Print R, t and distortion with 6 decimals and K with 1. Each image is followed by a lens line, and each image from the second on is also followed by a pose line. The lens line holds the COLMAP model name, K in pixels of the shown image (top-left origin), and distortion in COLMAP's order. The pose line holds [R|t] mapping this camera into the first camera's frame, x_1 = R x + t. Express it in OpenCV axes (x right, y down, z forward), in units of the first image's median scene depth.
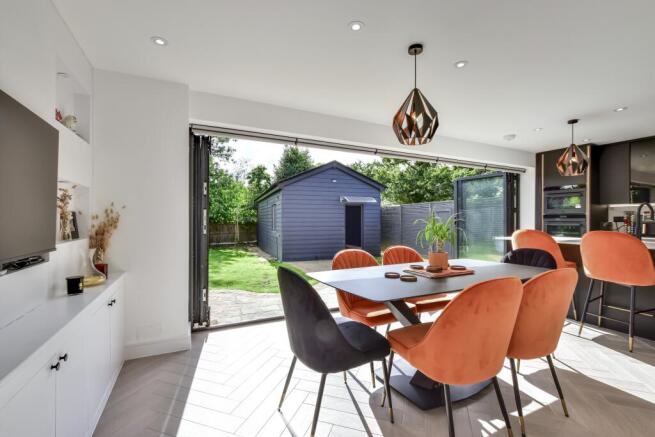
lens RADIAL K [[287.9, 0, 331.3], [0, 287.9, 219.1], [0, 0, 1]] dist [0.000183, -0.000042]
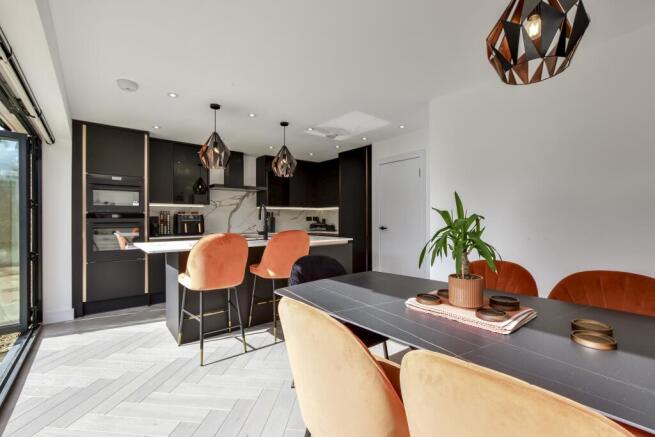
lens RADIAL K [[287.9, 0, 331.3], [0, 287.9, 219.1], [0, 0, 1]] dist [0.000183, -0.000042]
pose [[-0.230919, -0.001746, 0.972972, -0.084483], [0.002009, 0.999995, 0.002272, -0.001635], [-0.972971, 0.002479, -0.230914, 0.861200]]
